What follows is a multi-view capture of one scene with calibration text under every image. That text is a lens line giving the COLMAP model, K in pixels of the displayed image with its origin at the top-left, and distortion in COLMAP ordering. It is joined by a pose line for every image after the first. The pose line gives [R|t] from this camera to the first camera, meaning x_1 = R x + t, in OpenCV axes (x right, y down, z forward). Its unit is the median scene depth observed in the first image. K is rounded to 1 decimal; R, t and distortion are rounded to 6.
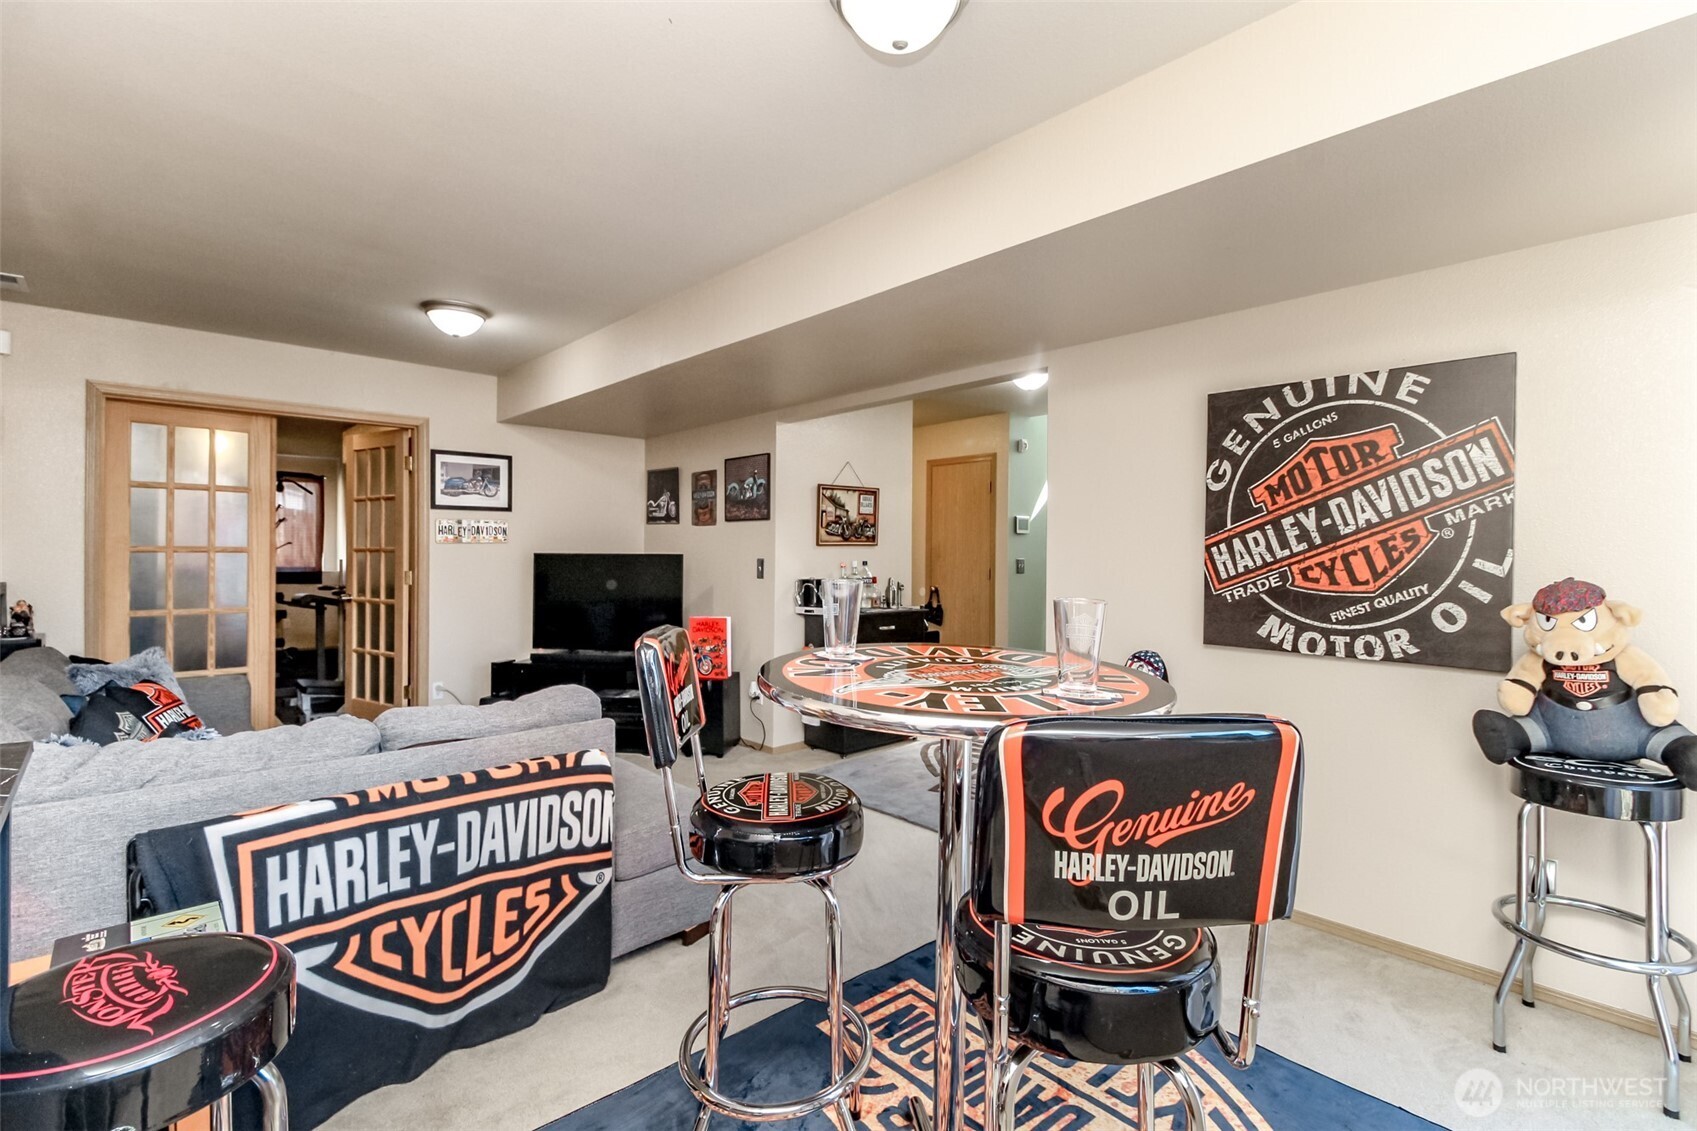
lens RADIAL K [[772.2, 0, 842.3], [0, 772.2, 551.7], [0, 0, 1]] dist [-0.001475, -0.000627]
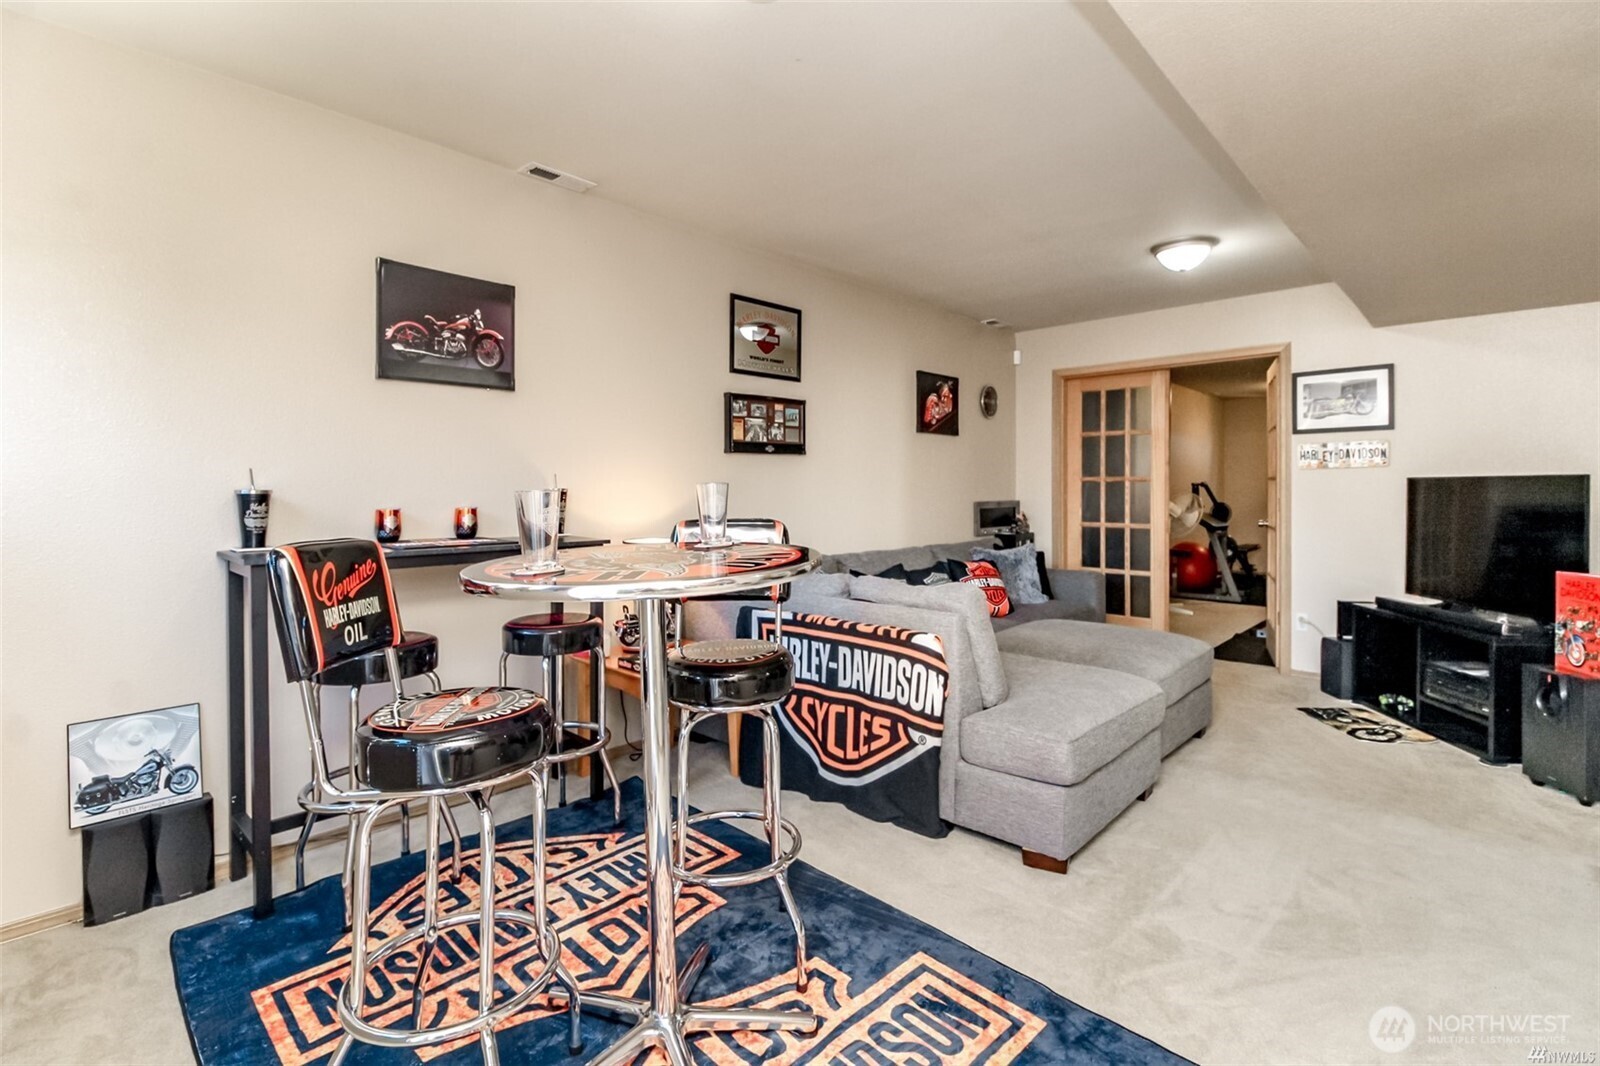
lens RADIAL K [[732.3, 0, 806.6], [0, 732.3, 493.2], [0, 0, 1]] dist [0.002316, -0.001042]
pose [[0.067894, 0.001641, -0.997691, 0.772176], [0.003205, 0.999993, 0.001862, 0.033723], [0.997687, -0.003324, 0.067888, 0.707071]]
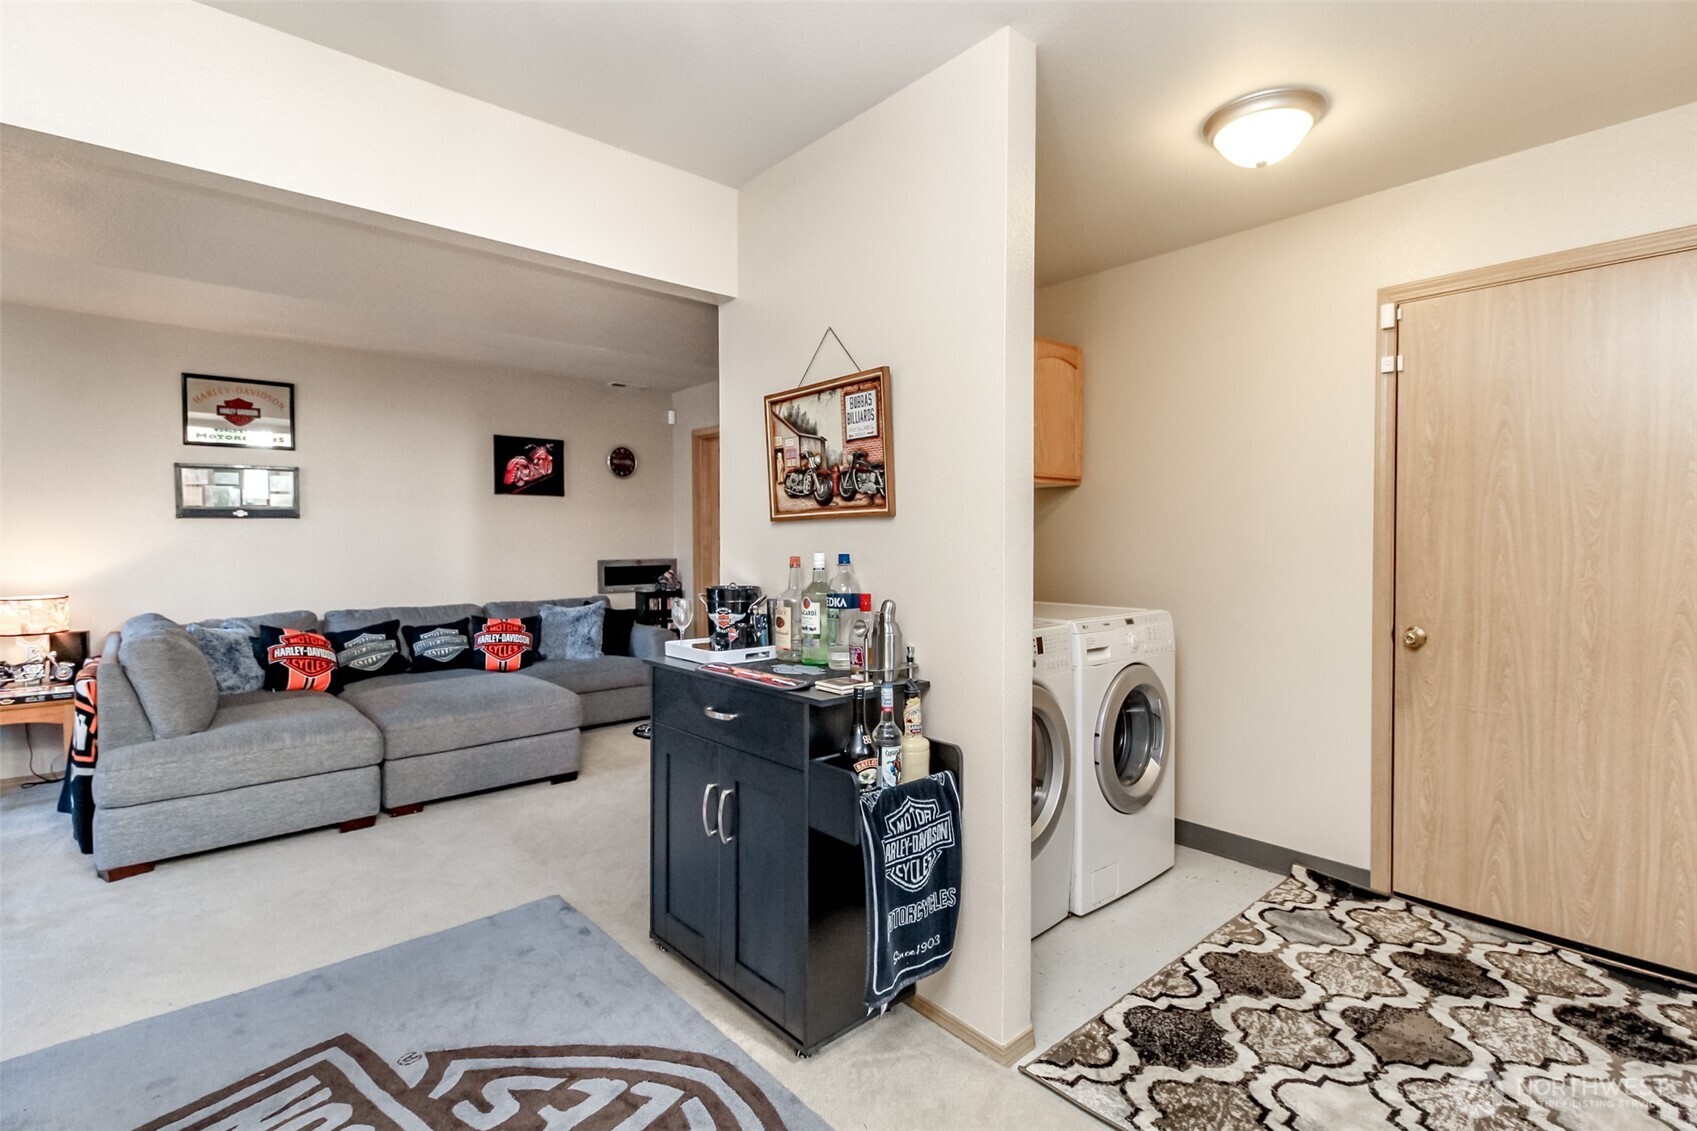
lens RADIAL K [[772.2, 0, 842.3], [0, 772.2, 551.7], [0, 0, 1]] dist [-0.001475, -0.000627]
pose [[-0.020706, 0.011198, -0.999723, 0.999313], [0.001778, 0.999936, 0.011164, 0.013294], [0.999784, -0.001546, -0.020725, 2.280894]]
